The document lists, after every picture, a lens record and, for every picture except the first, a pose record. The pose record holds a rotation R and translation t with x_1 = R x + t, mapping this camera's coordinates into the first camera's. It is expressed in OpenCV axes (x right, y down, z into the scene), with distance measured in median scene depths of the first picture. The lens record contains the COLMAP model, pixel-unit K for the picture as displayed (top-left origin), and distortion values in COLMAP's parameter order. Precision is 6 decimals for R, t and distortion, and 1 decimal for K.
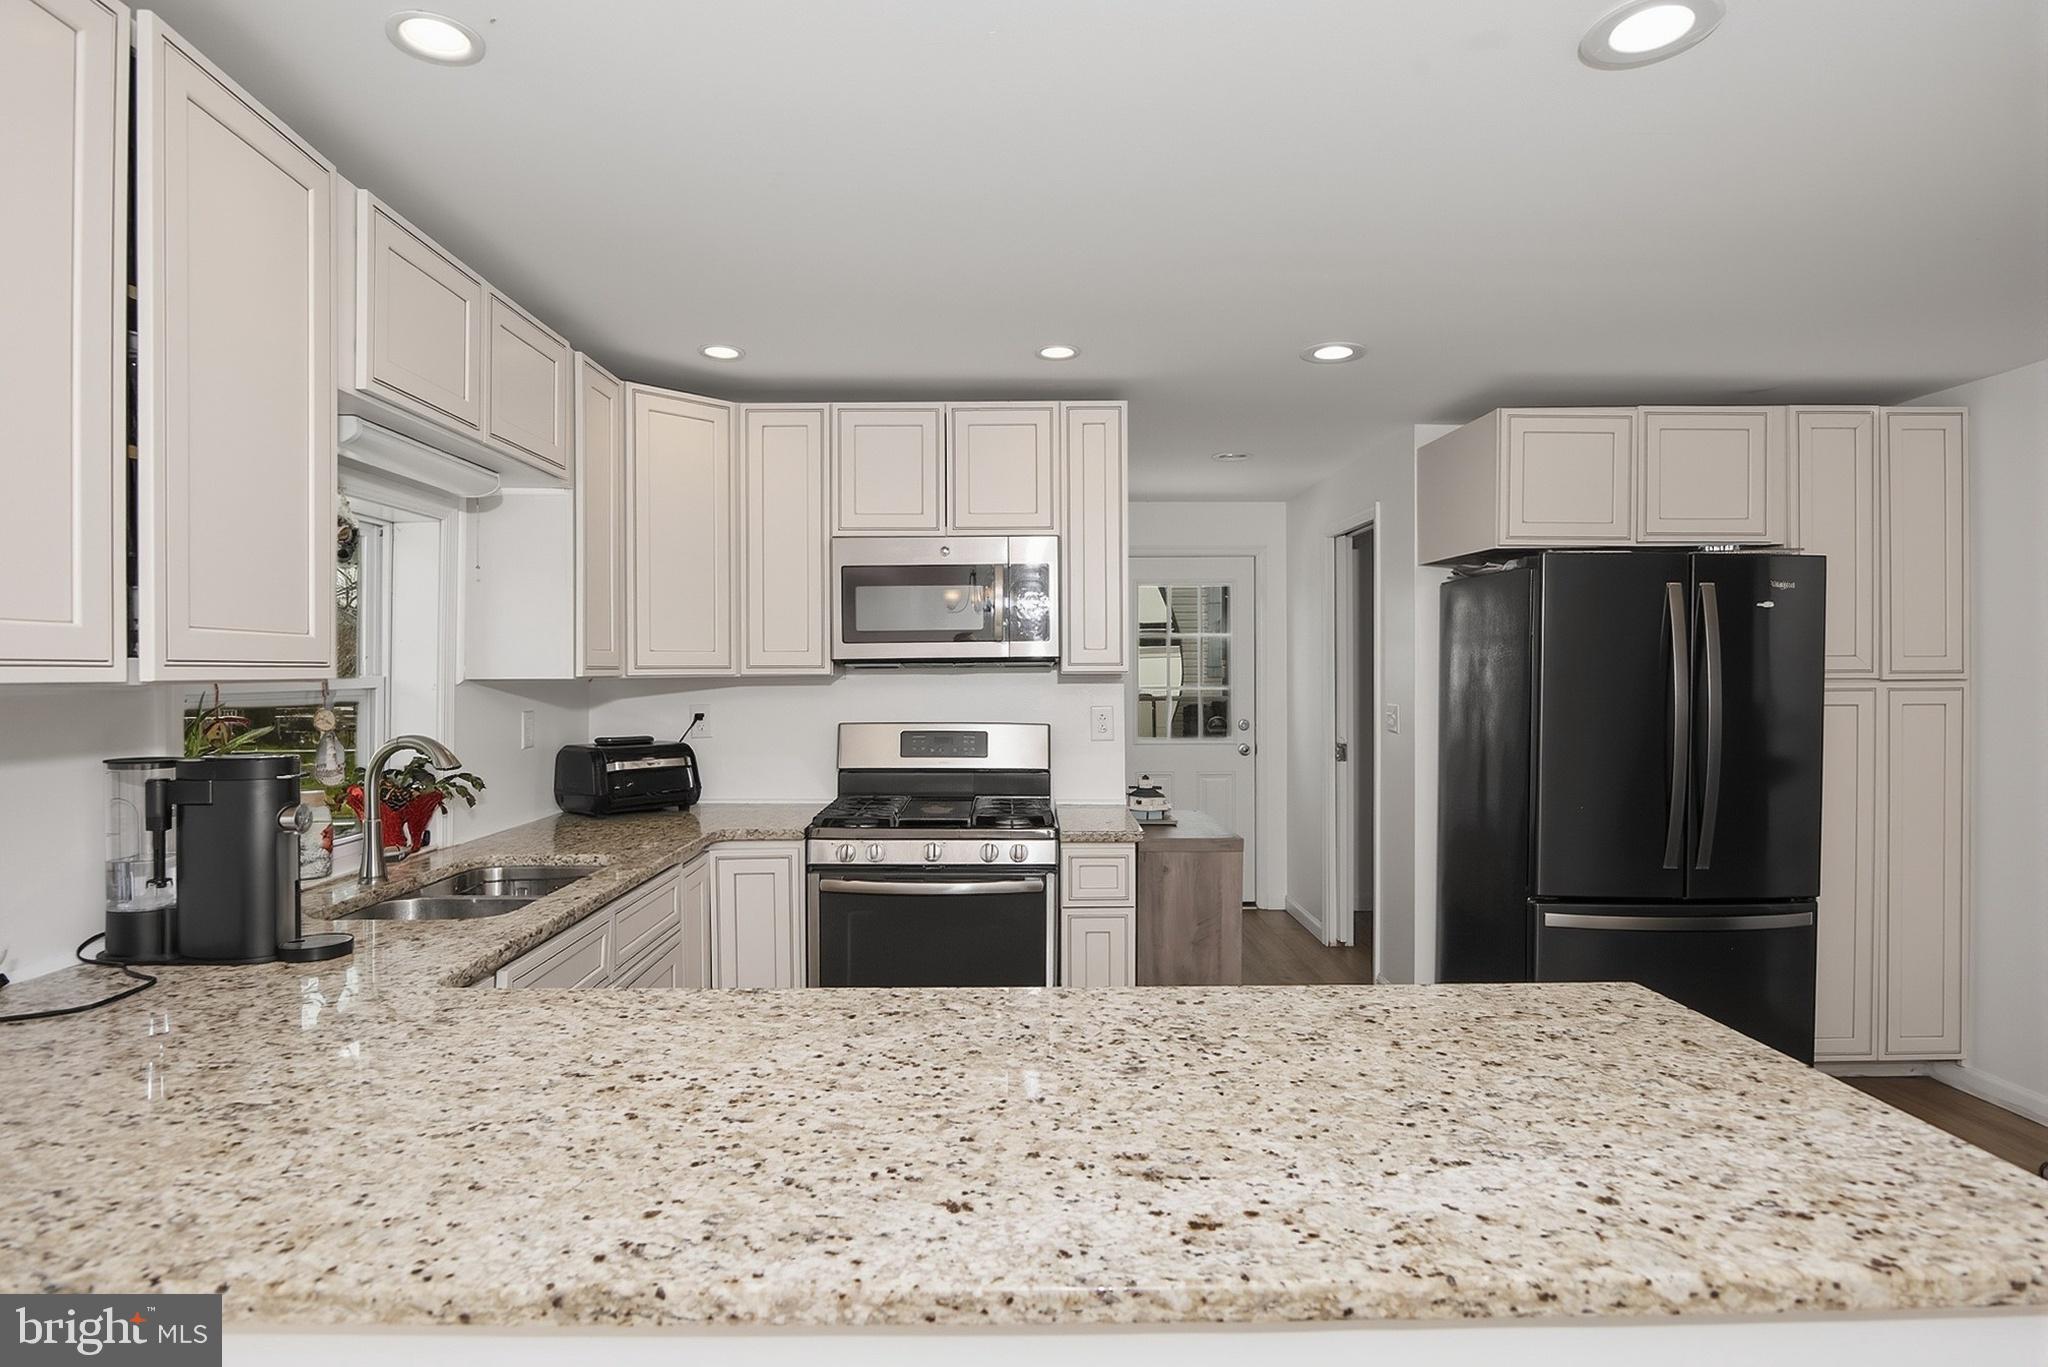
lens RADIAL K [[1084.7, 0, 1017.6], [0, 1084.7, 668.2], [0, 0, 1]] dist [-0.014070, 0.000283]
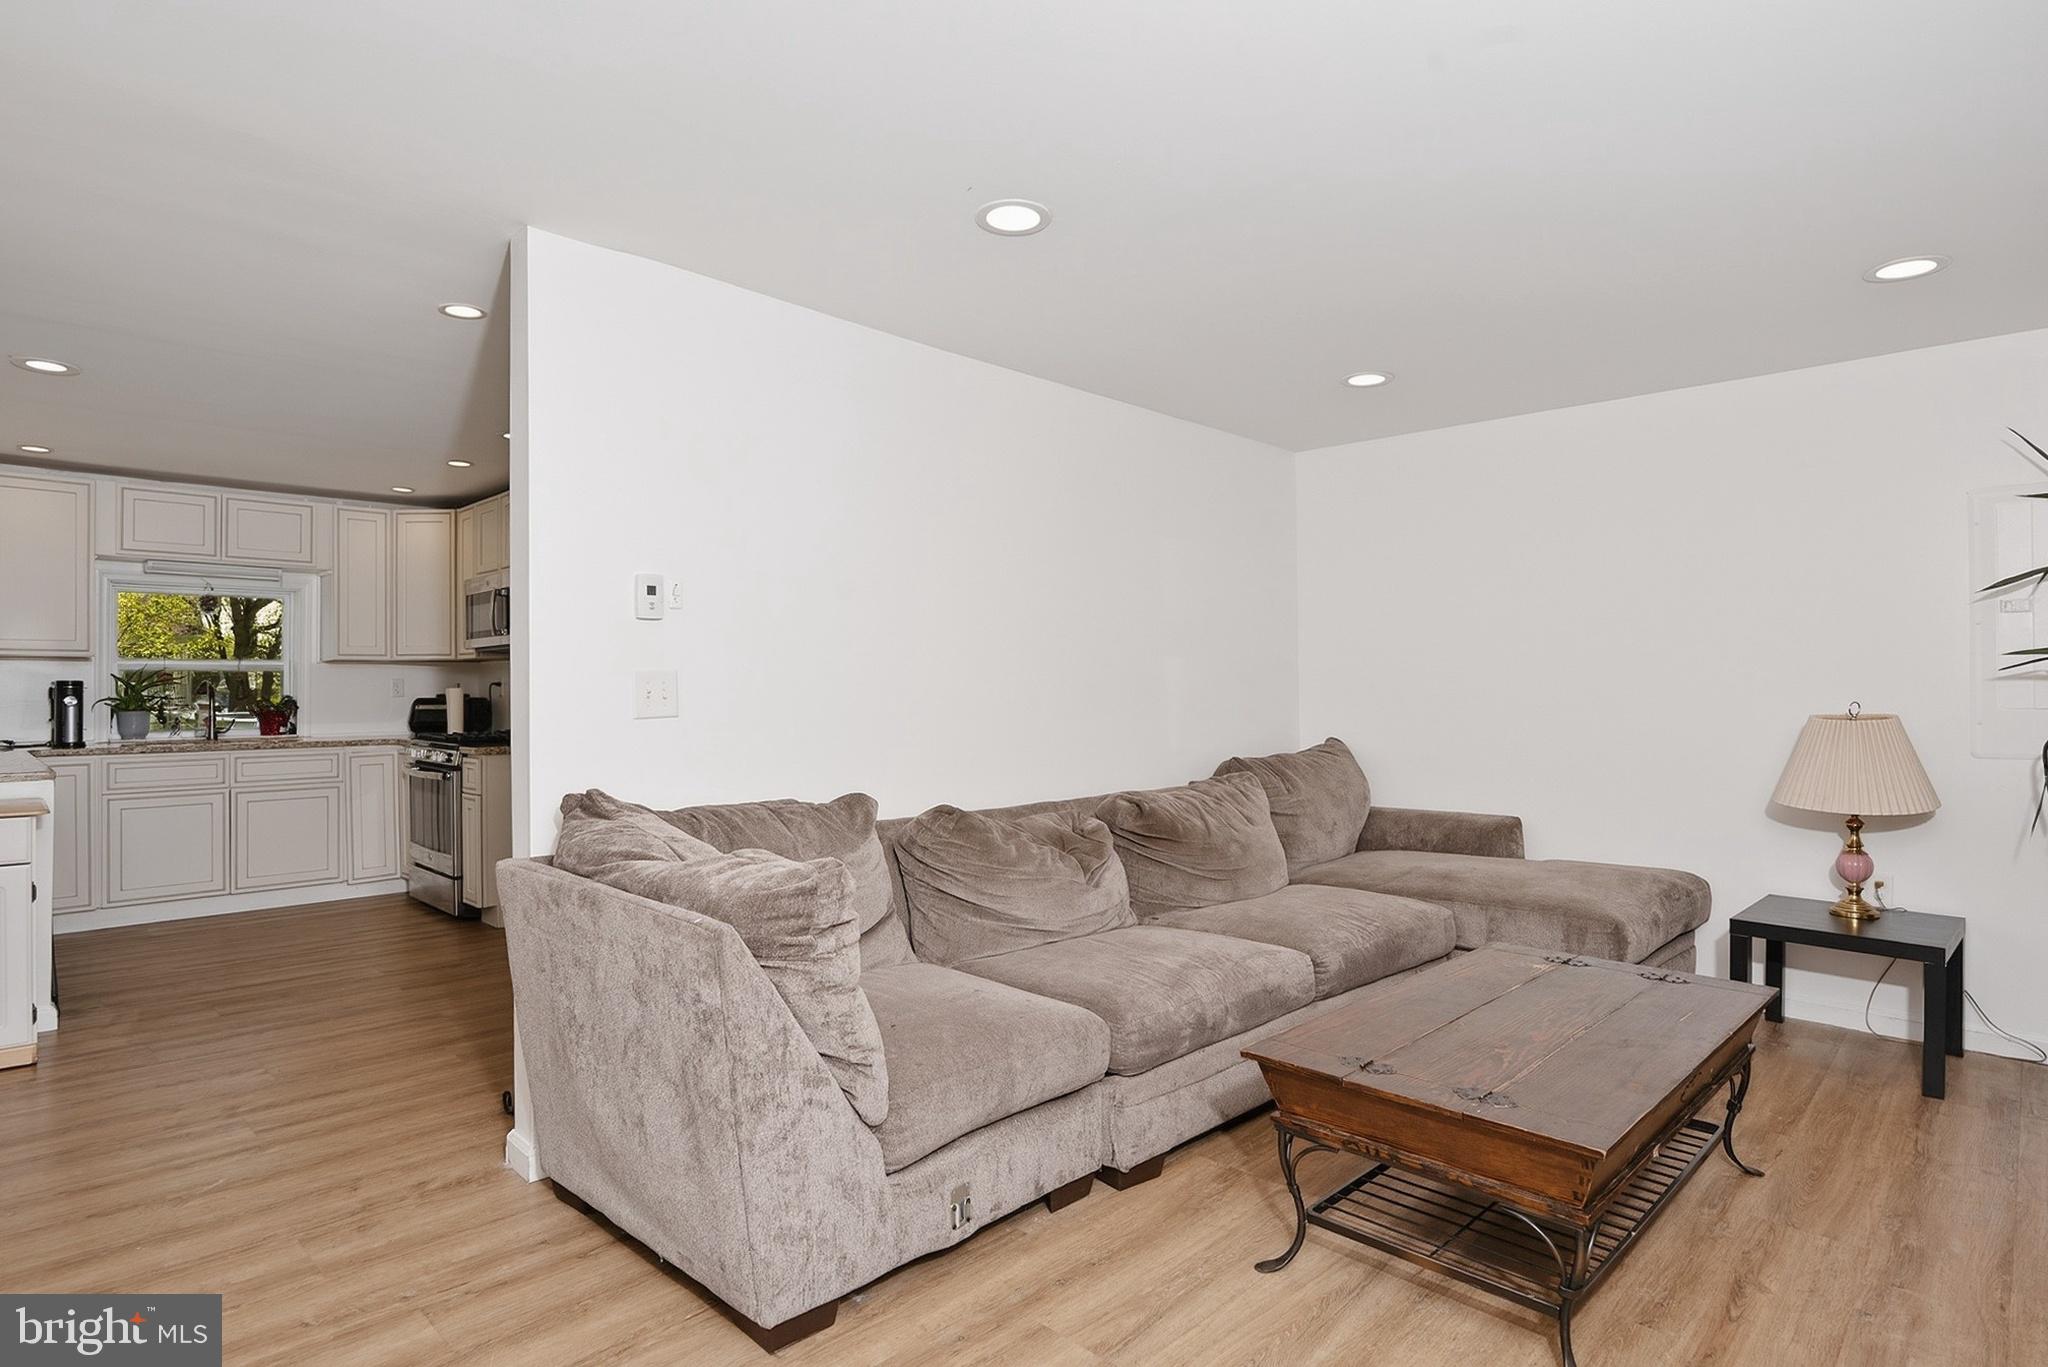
lens RADIAL K [[1096.2, 0, 1013.0], [0, 1096.2, 668.3], [0, 0, 1]] dist [-0.015428, 0.000292]
pose [[0.700146, -0.010765, -0.713919, 1.685945], [0.000628, 0.999895, -0.014461, 0.048374], [0.714000, 0.009676, 0.700079, 0.384742]]
